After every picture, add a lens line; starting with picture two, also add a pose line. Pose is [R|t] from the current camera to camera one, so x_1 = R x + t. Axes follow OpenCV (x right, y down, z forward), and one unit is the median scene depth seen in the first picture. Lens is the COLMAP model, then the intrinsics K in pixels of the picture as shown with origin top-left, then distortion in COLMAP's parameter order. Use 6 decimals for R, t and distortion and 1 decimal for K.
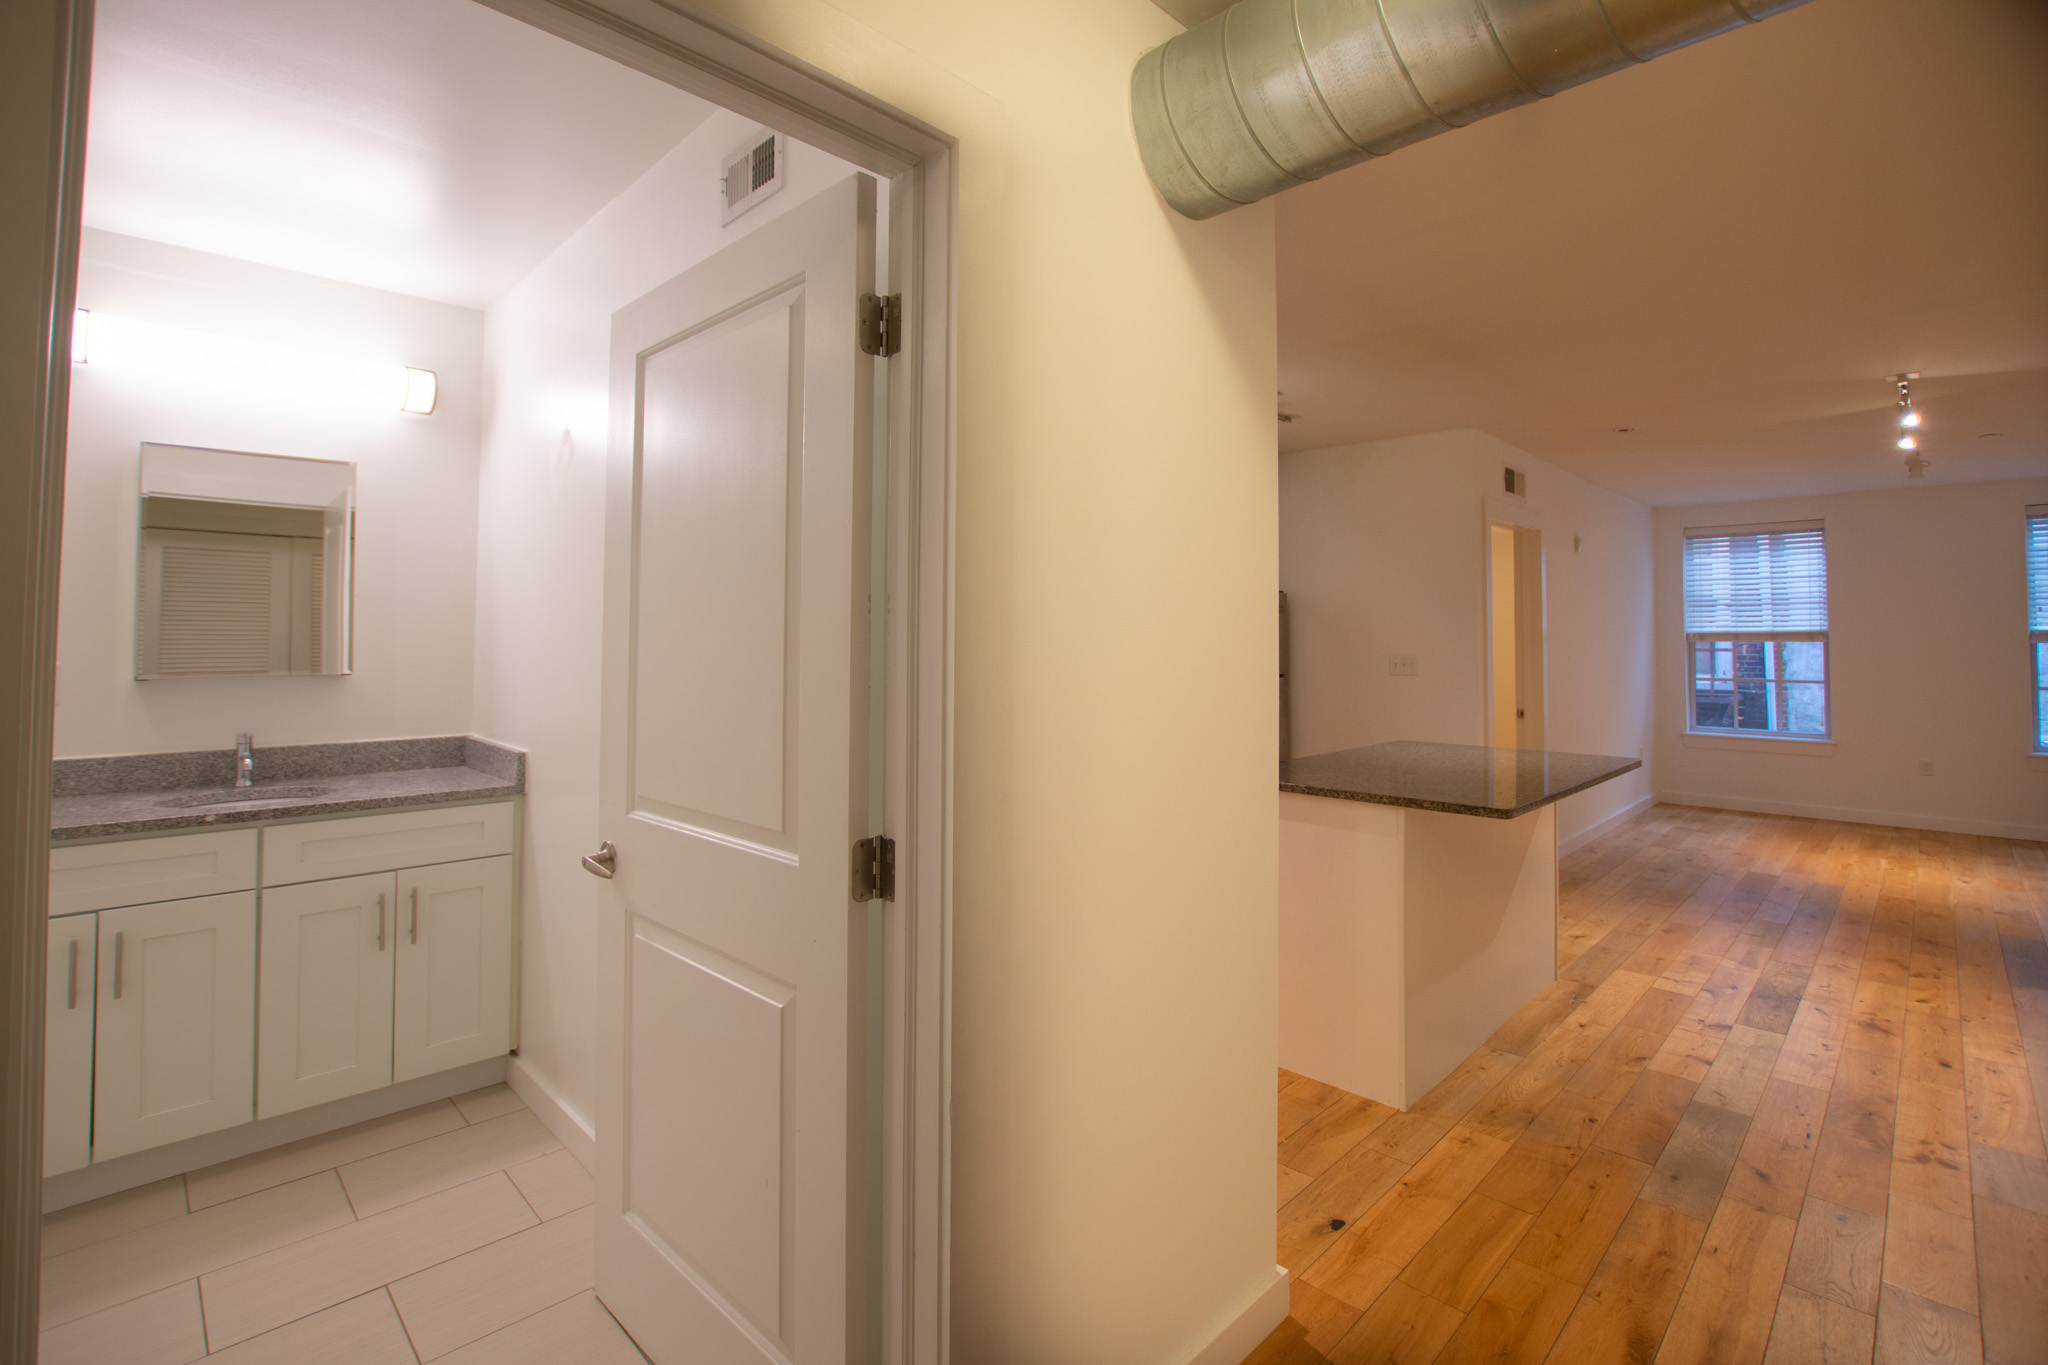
lens RADIAL K [[932.5, 0, 1015.0], [0, 932.5, 604.6], [0, 0, 1]] dist [-0.027092, 0.001499]
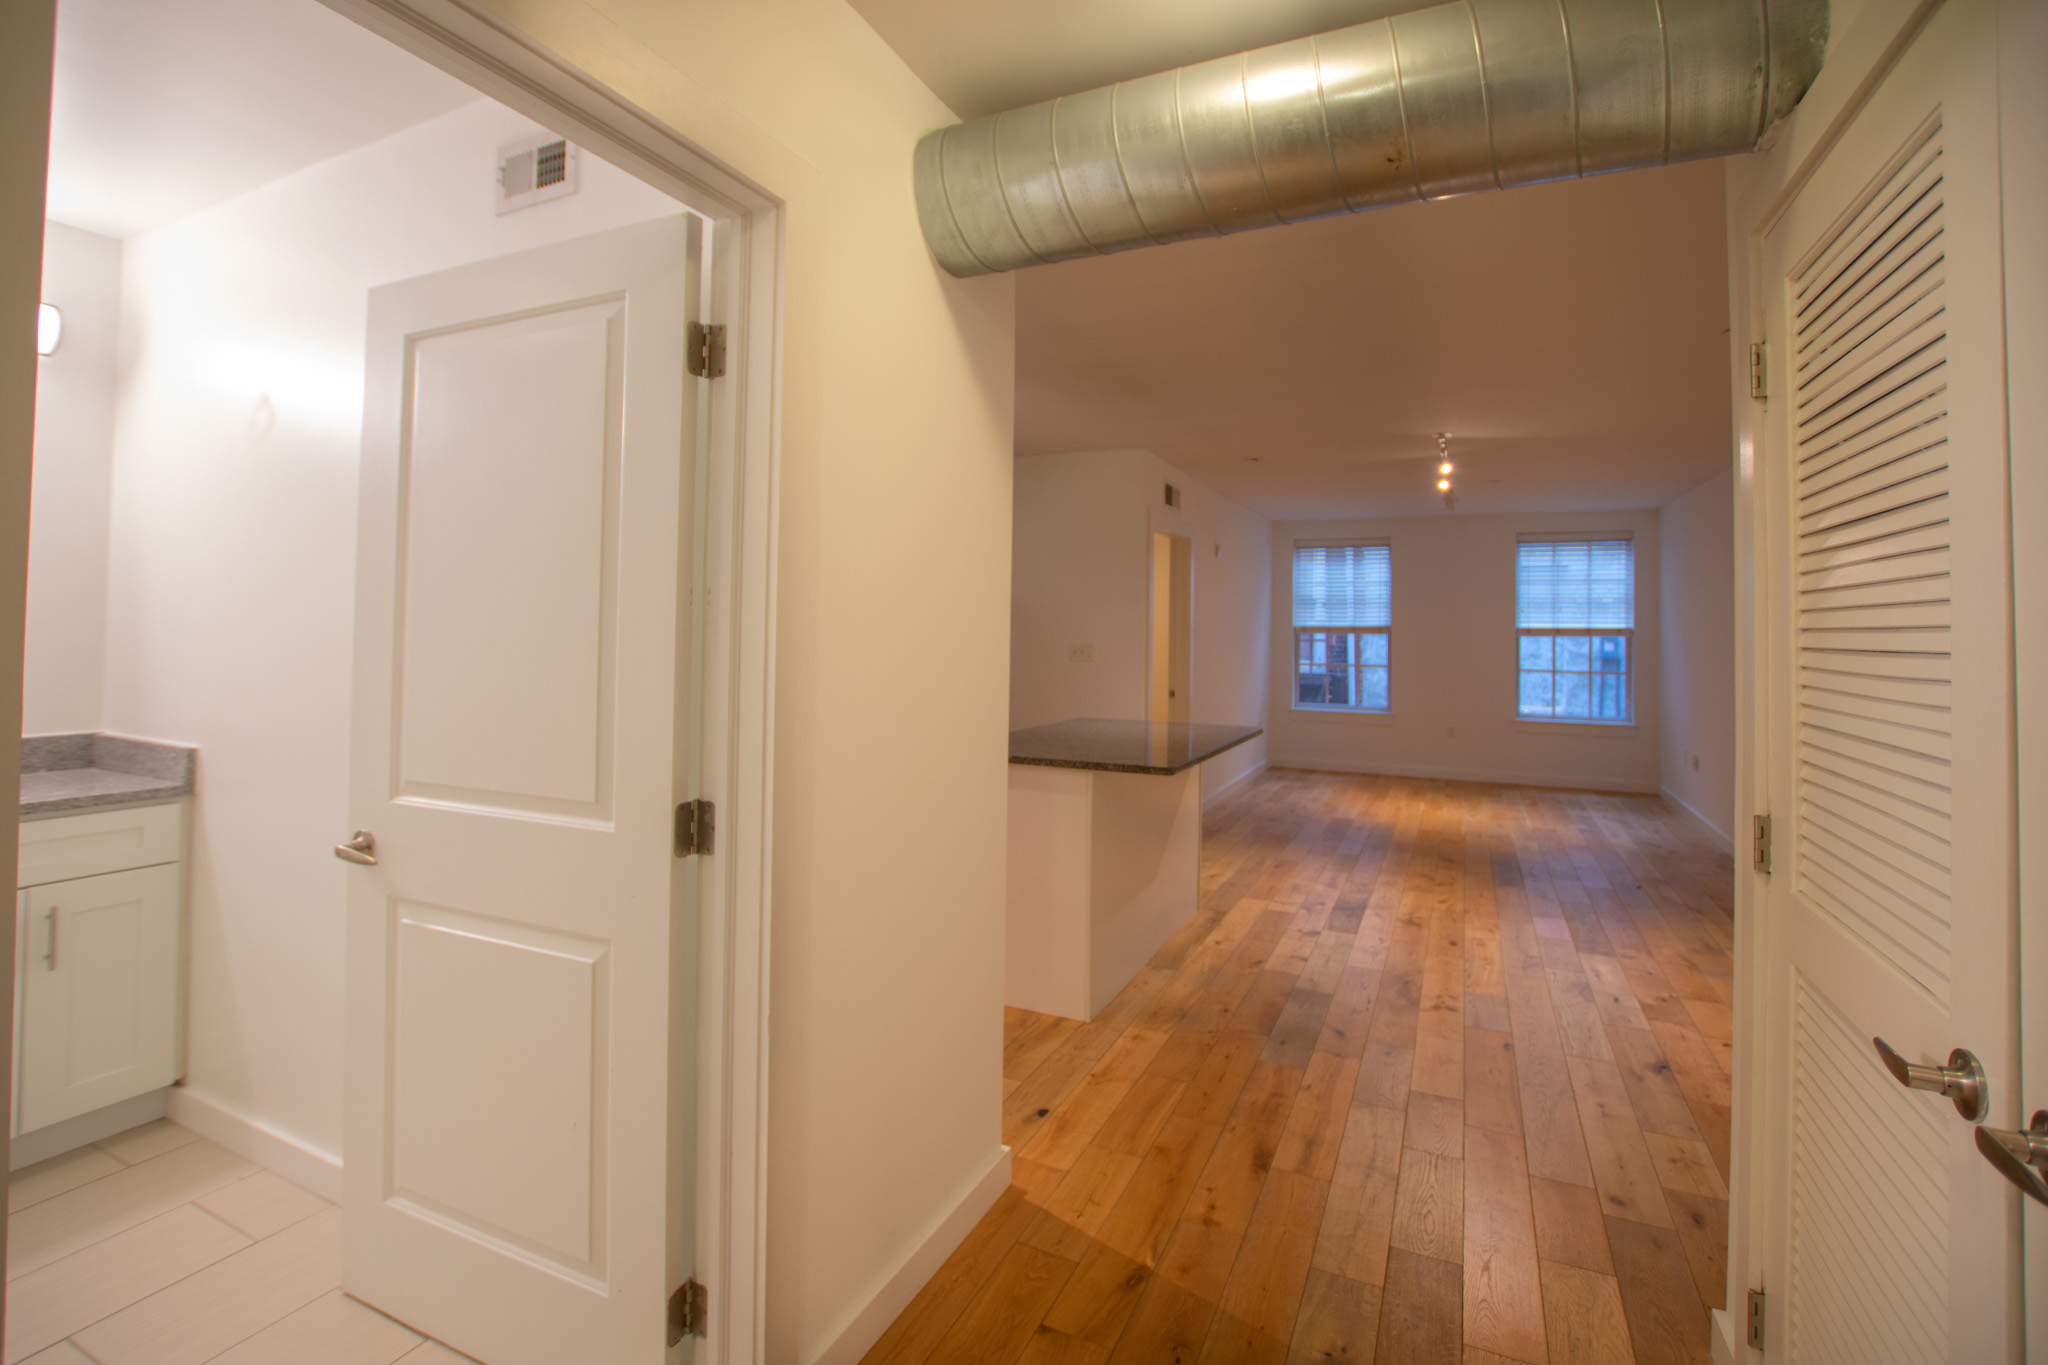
lens RADIAL K [[932.5, 0, 1015.0], [0, 932.5, 604.6], [0, 0, 1]] dist [-0.027092, 0.001499]
pose [[0.942272, 0.017303, 0.334402, -0.086789], [-0.021784, 0.999716, 0.009654, -0.005402], [-0.334140, -0.016381, 0.942381, -0.106314]]
